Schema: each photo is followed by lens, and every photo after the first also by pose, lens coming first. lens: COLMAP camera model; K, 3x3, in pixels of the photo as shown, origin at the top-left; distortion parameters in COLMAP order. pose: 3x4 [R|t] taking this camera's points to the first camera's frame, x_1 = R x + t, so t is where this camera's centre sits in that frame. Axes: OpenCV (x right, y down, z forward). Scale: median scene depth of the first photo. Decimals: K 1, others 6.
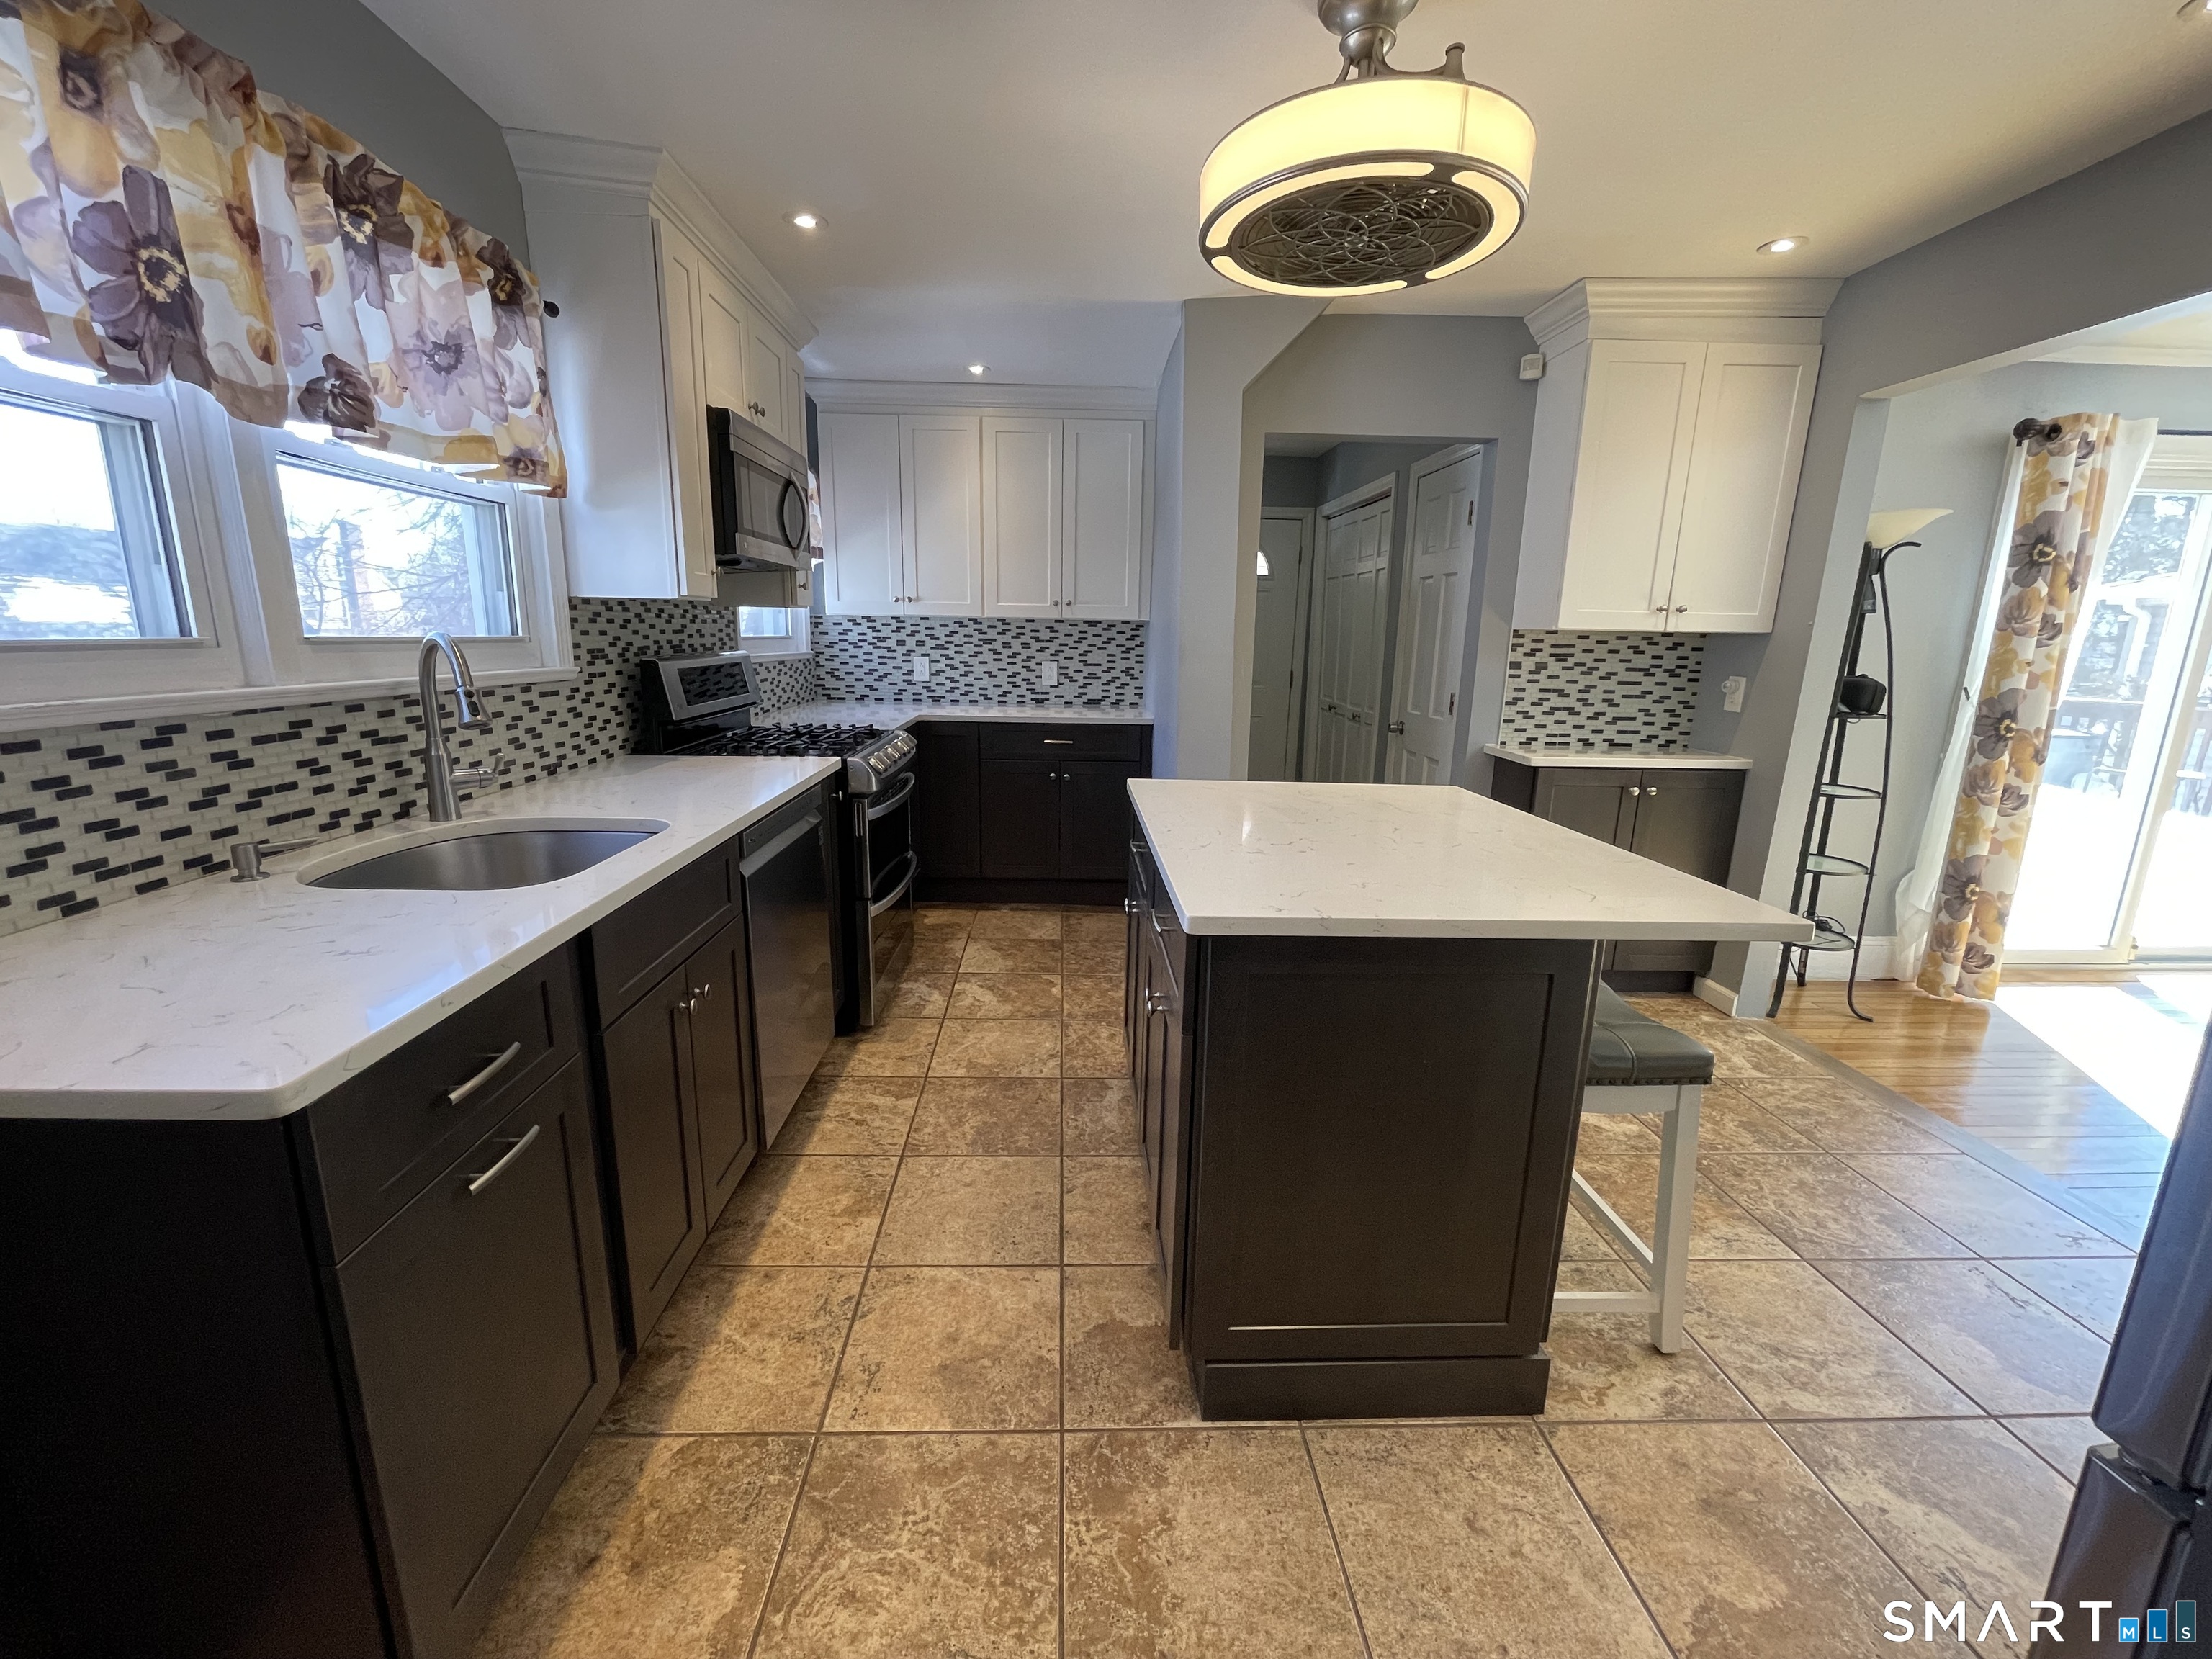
lens RADIAL K [[898.4, 0, 1092.8], [0, 898.4, 822.5], [0, 0, 1]] dist [-0.010539, 0.005834]
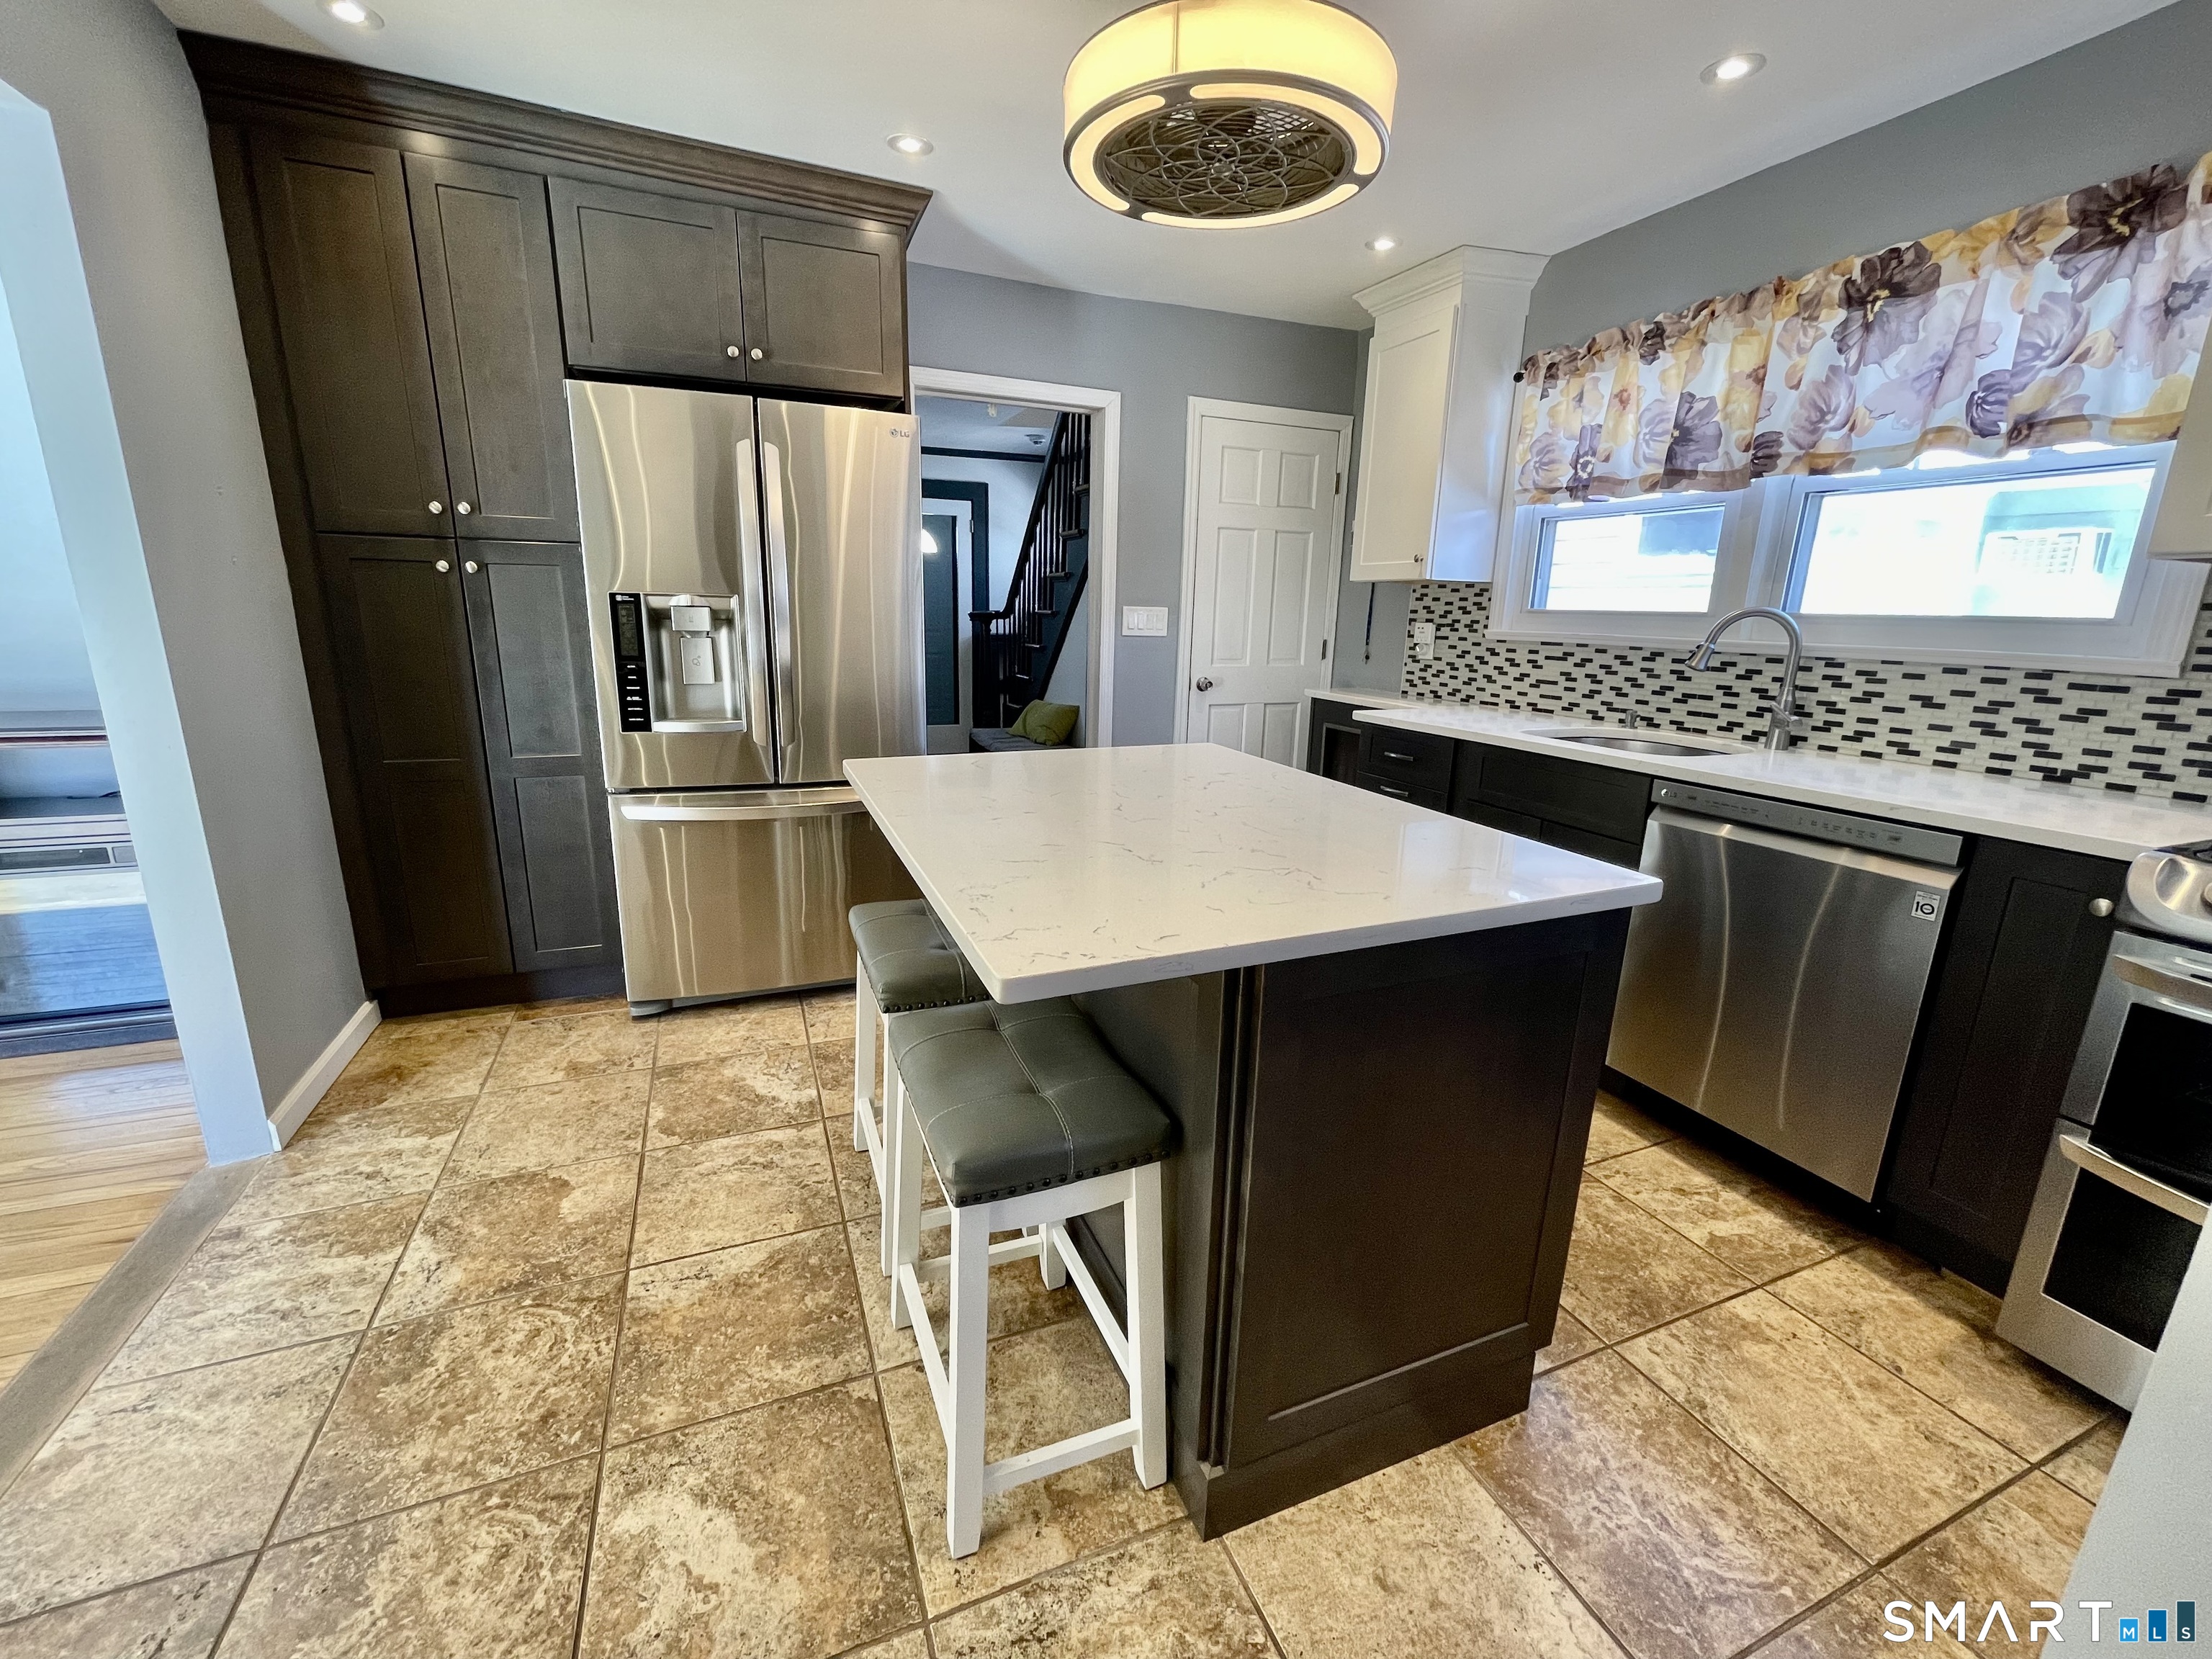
lens RADIAL K [[898.4, 0, 1092.8], [0, 898.4, 822.5], [0, 0, 1]] dist [-0.010539, 0.005834]
pose [[-0.938418, 0.044428, -0.342633, 0.538202], [-0.108170, 0.904061, 0.413488, -0.266515], [0.328132, 0.425087, -0.843582, 1.413075]]
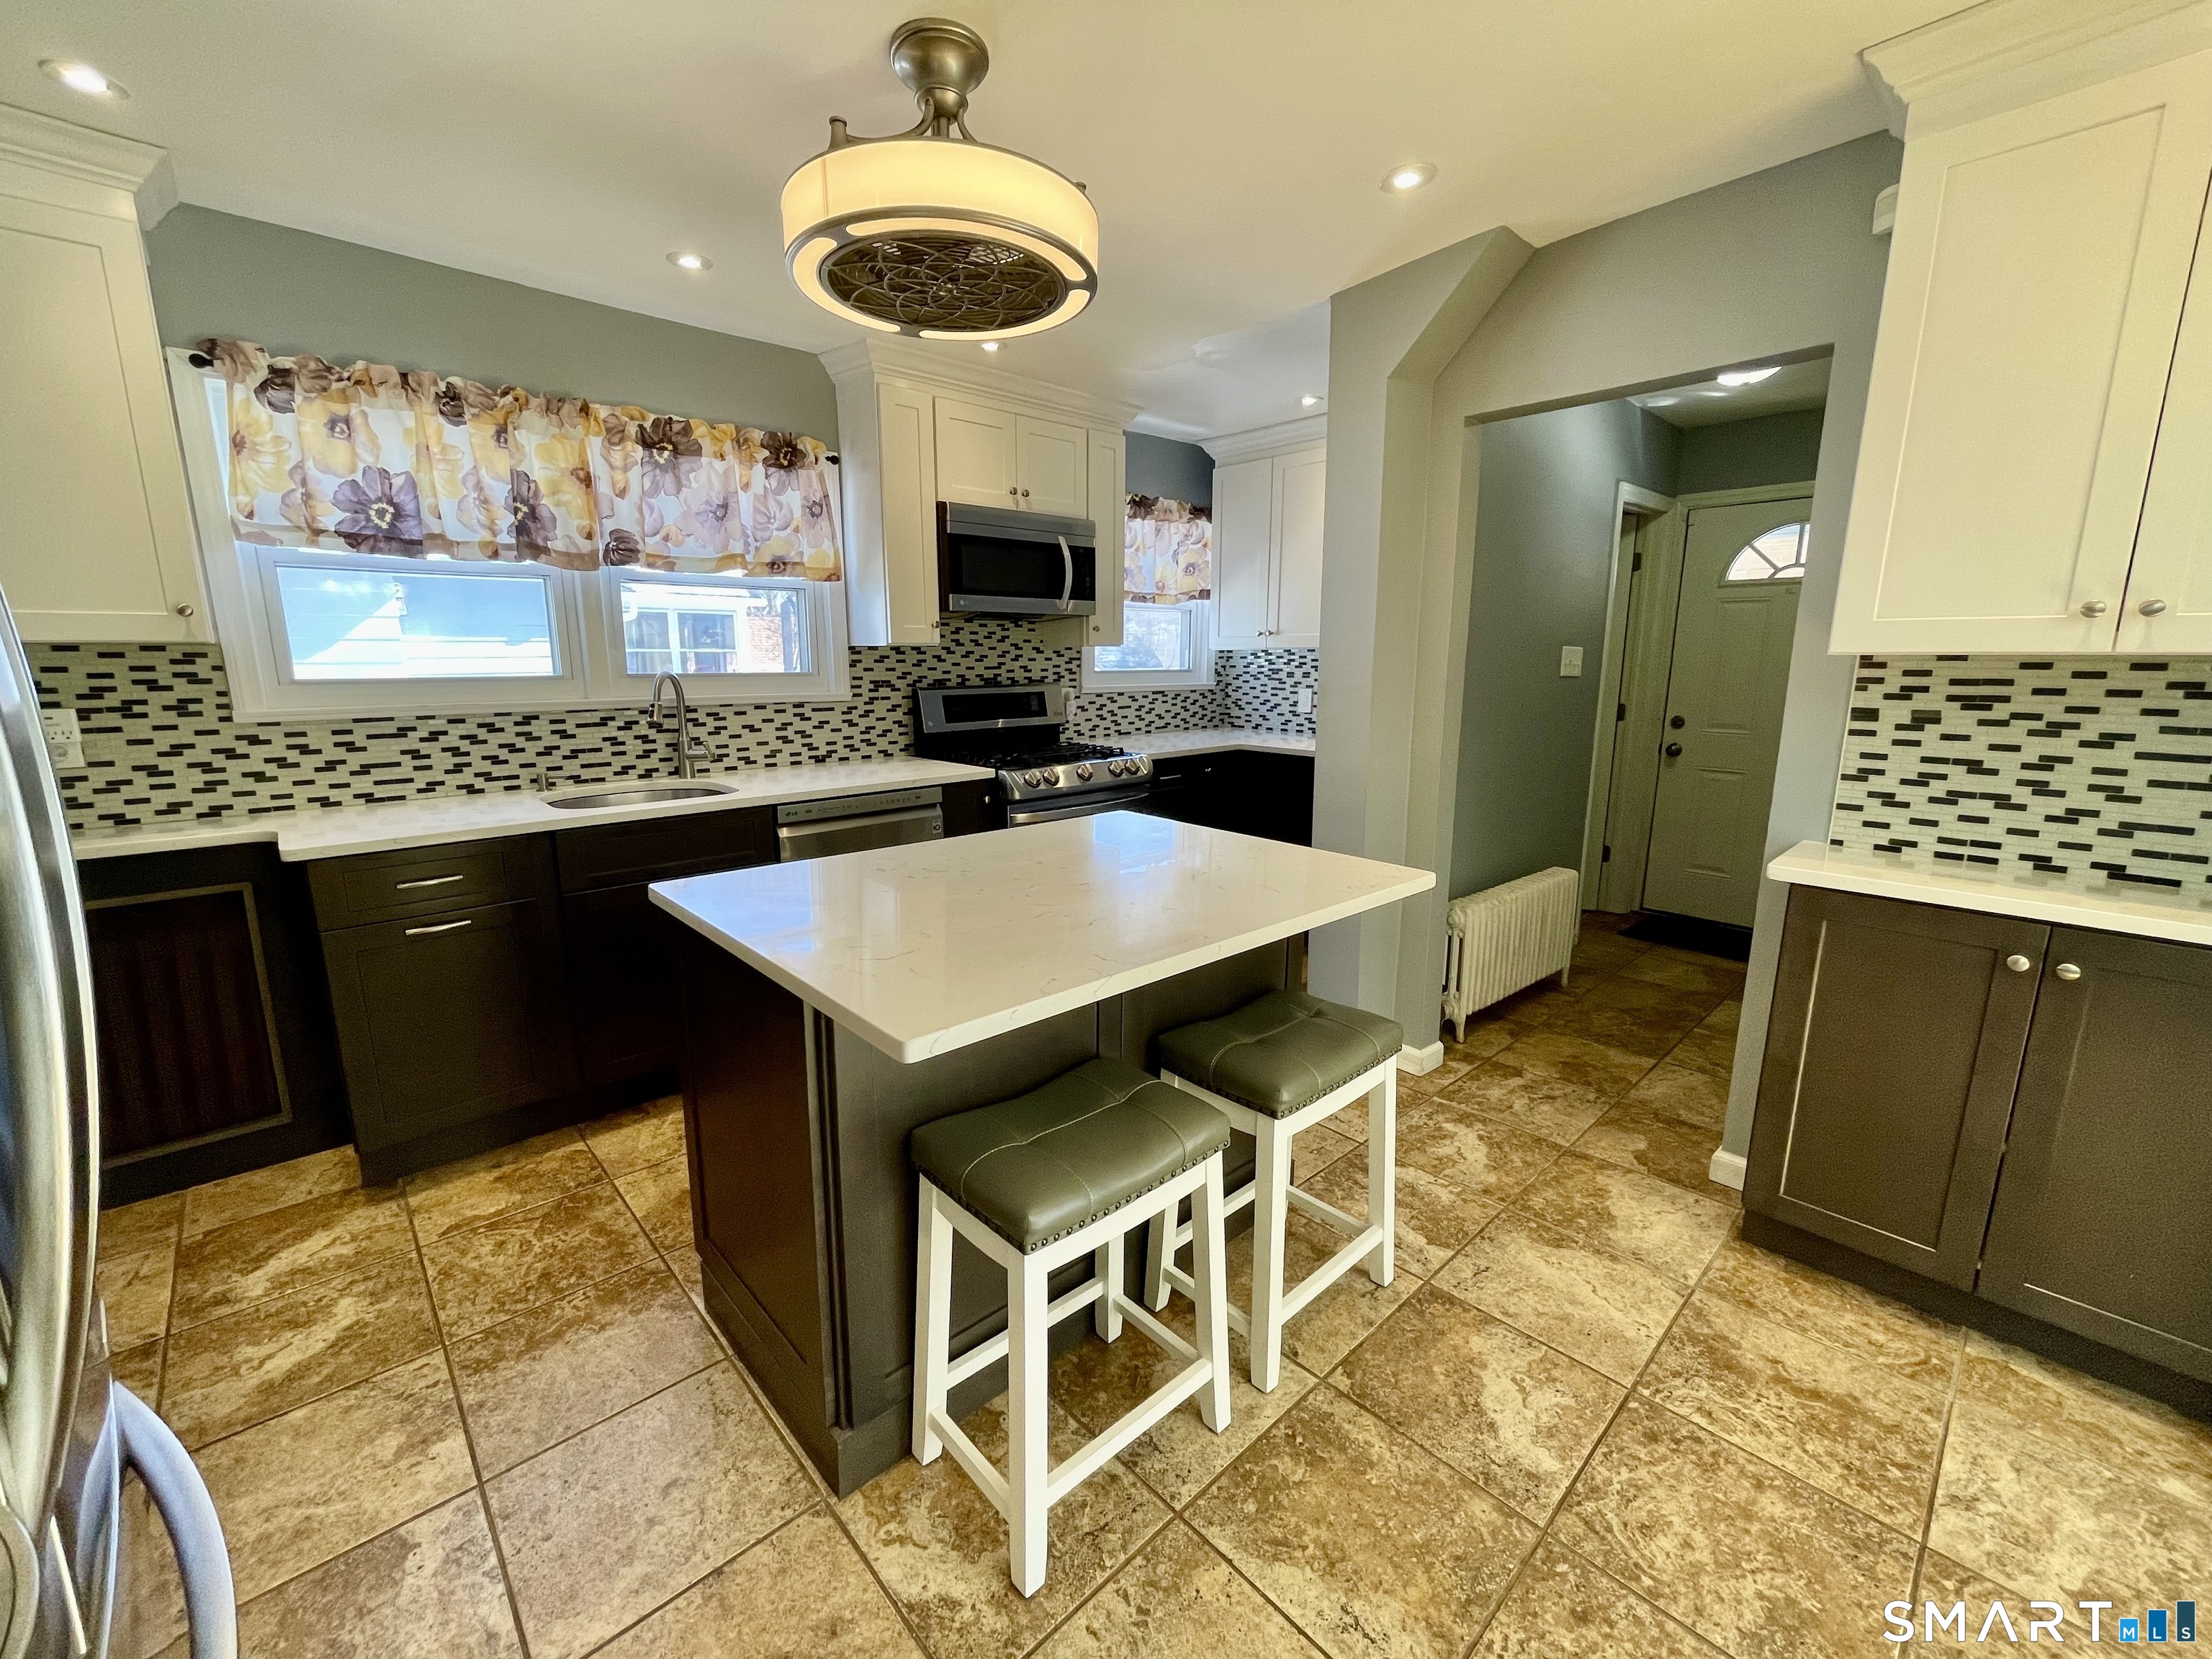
lens RADIAL K [[898.4, 0, 1092.8], [0, 898.4, 822.5], [0, 0, 1]] dist [-0.010539, 0.005834]
pose [[0.650446, 0.123202, -0.749494, 0.846863], [-0.147108, 0.988507, 0.034823, -0.072409], [0.745171, 0.087606, 0.661094, 0.339985]]
